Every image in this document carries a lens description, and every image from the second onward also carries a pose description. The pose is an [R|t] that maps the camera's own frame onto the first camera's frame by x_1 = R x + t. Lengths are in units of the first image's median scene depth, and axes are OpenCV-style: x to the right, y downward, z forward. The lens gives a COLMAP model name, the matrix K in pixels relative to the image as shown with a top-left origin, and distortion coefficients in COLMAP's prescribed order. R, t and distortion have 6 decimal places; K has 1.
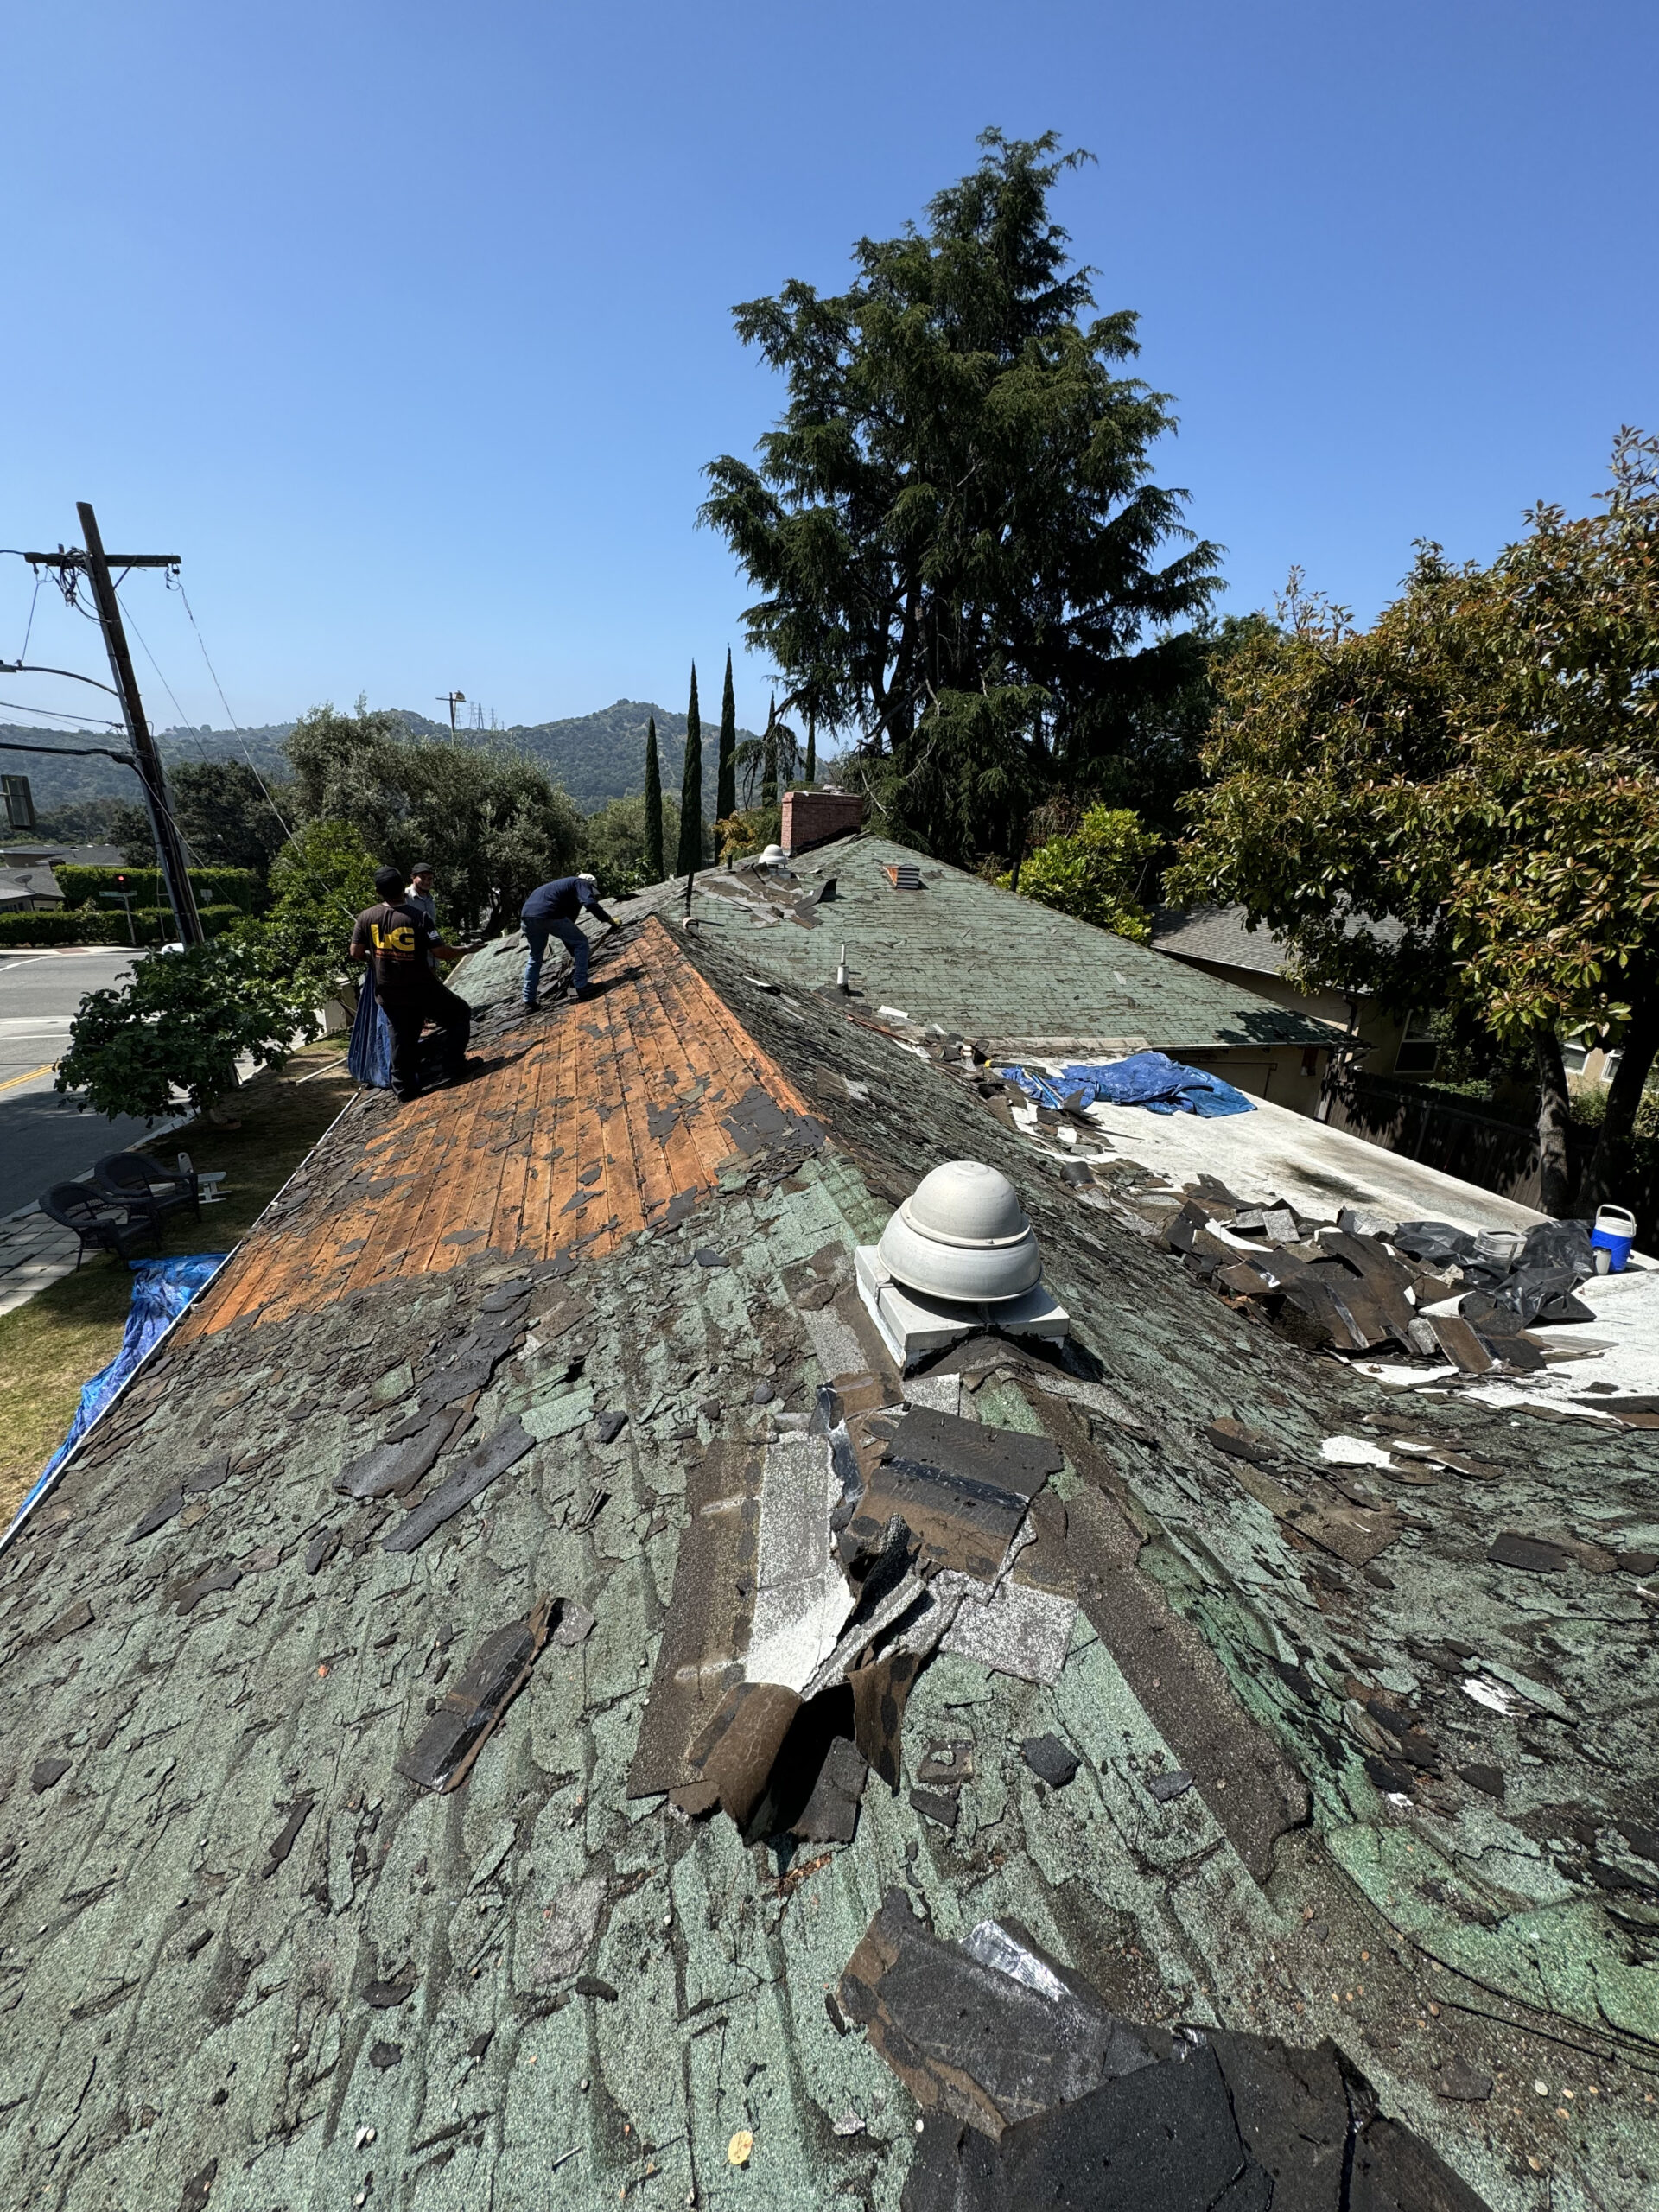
lens RADIAL K [[888.4, 0, 828.8], [0, 888.4, 1111.4], [0, 0, 1]] dist [-0.001412, 0.000572]
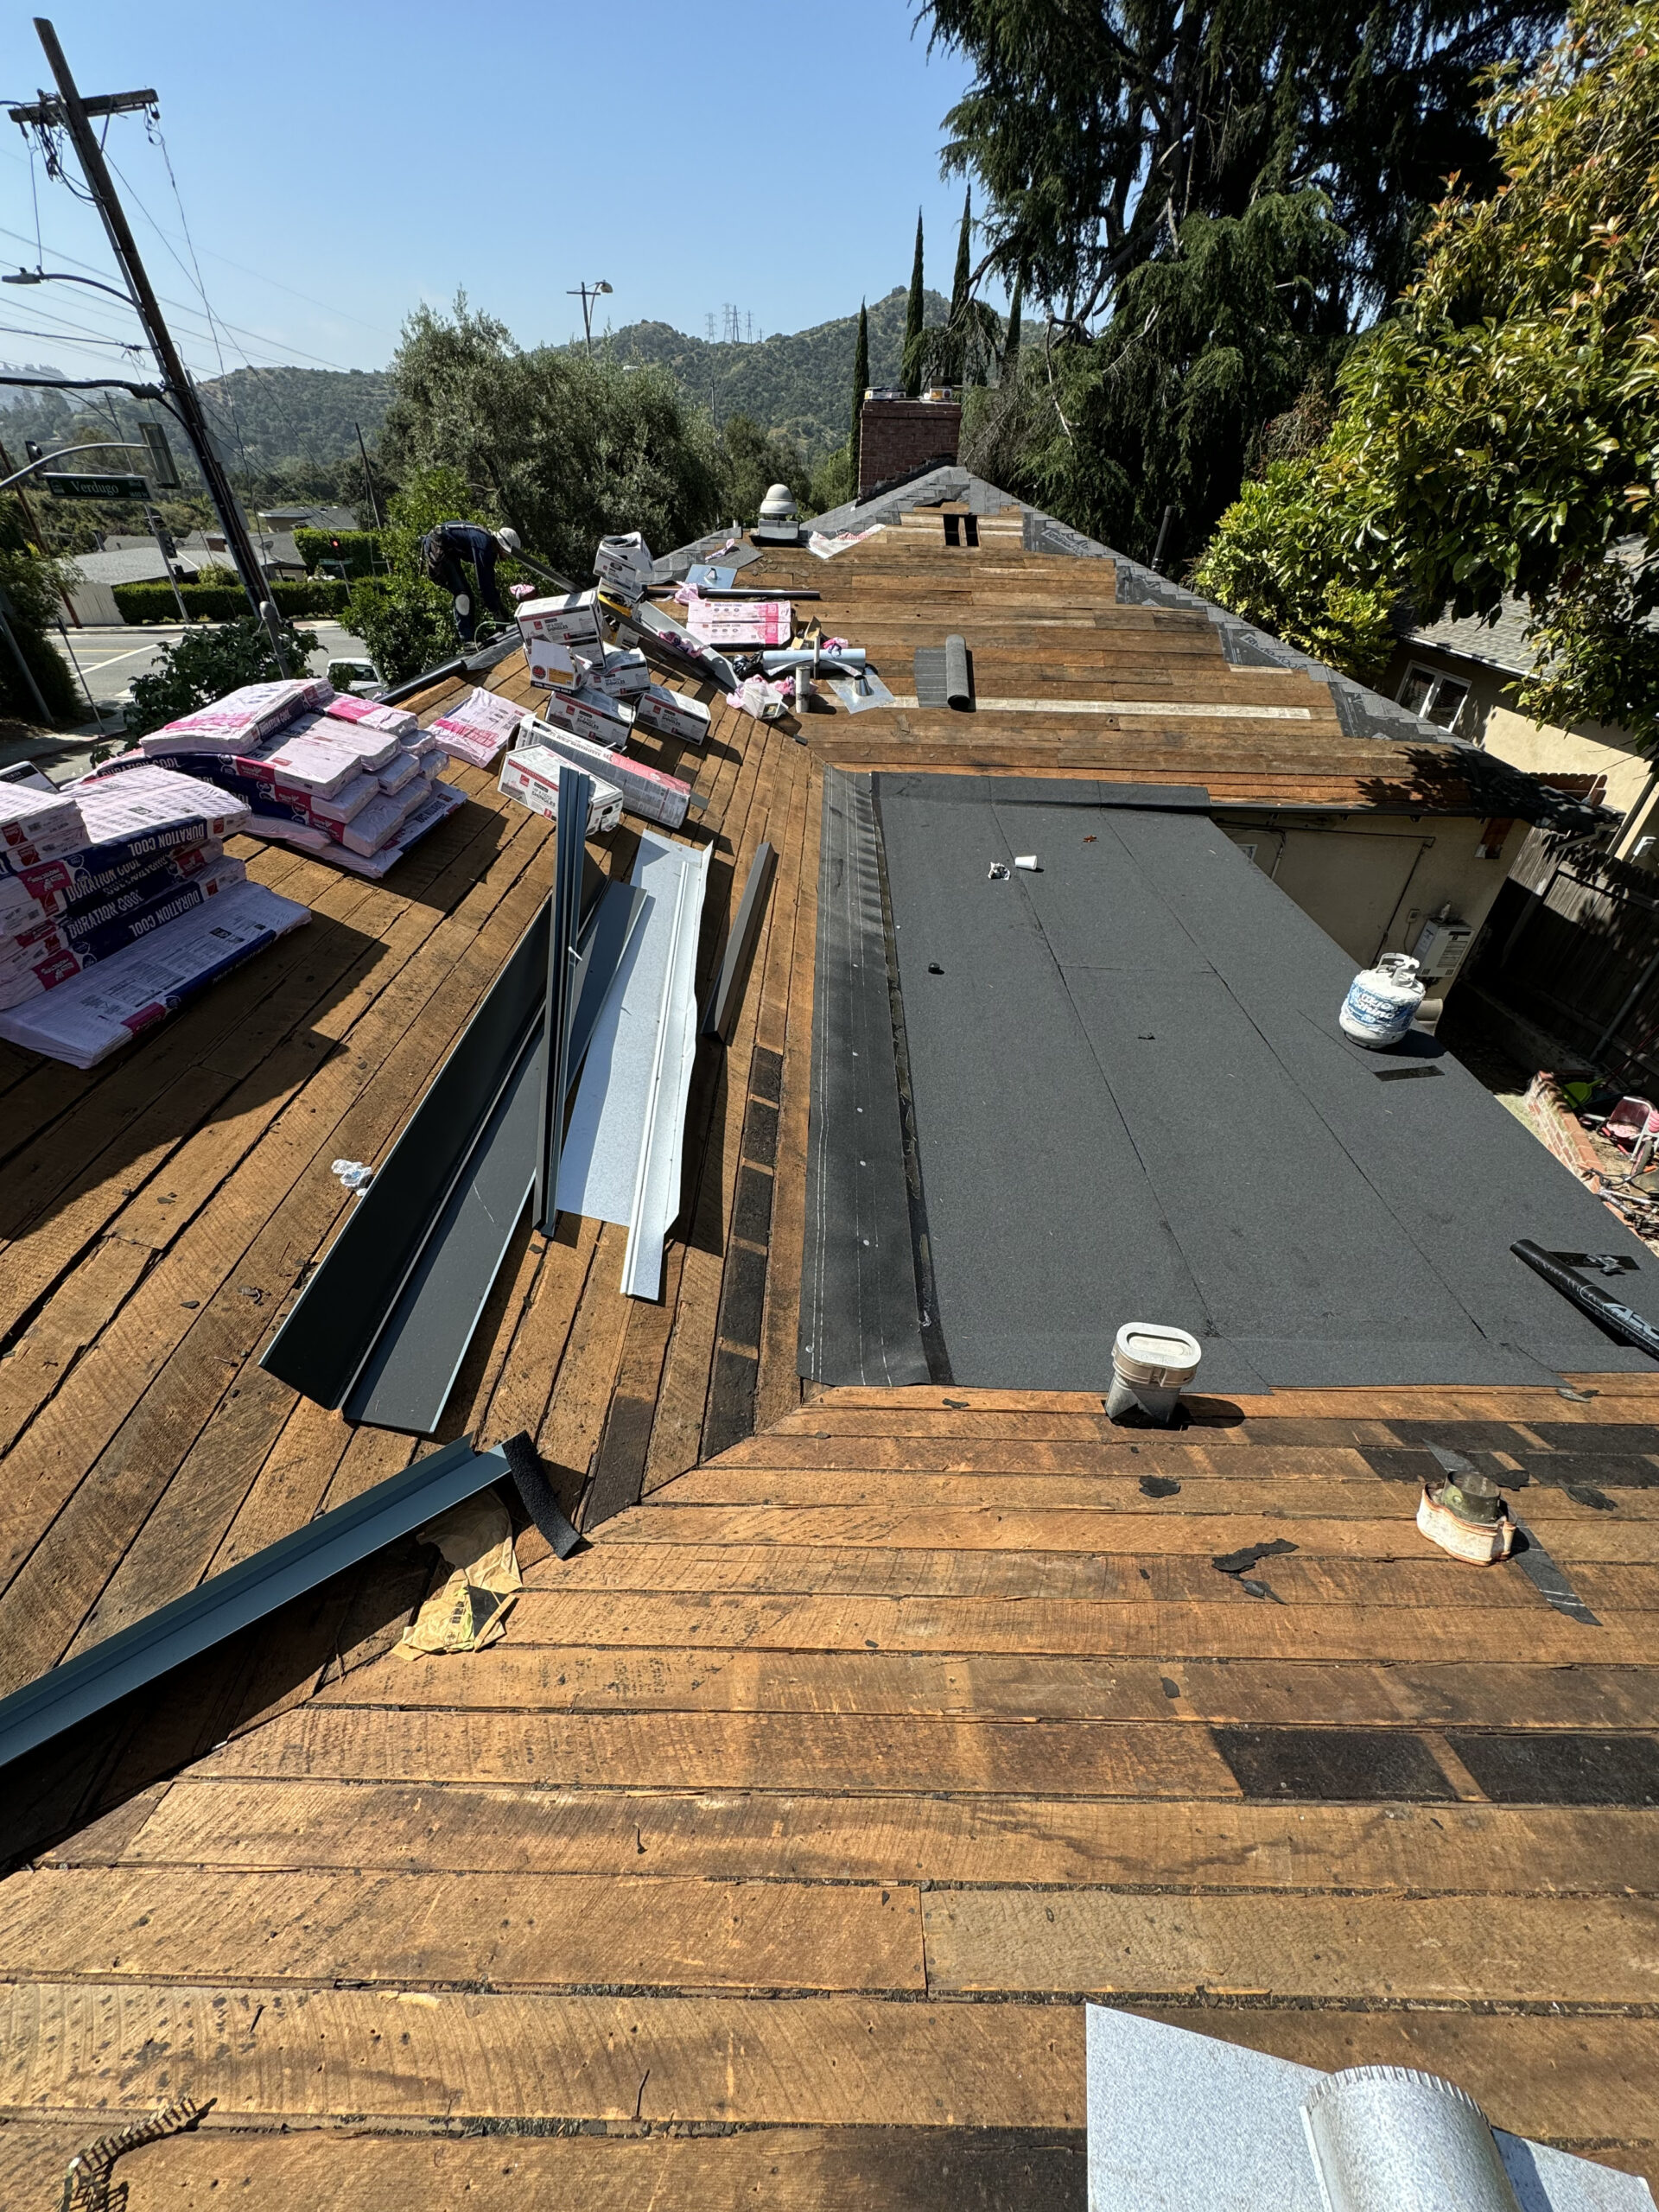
lens RADIAL K [[888.4, 0, 822.8], [0, 888.4, 1111.2], [0, 0, 1]] dist [-0.001412, 0.000572]
pose [[0.961144, 0.141497, -0.237026, 0.215148], [-0.060214, 0.945427, 0.320220, -0.041256], [0.269401, -0.293506, 0.917212, 0.163596]]
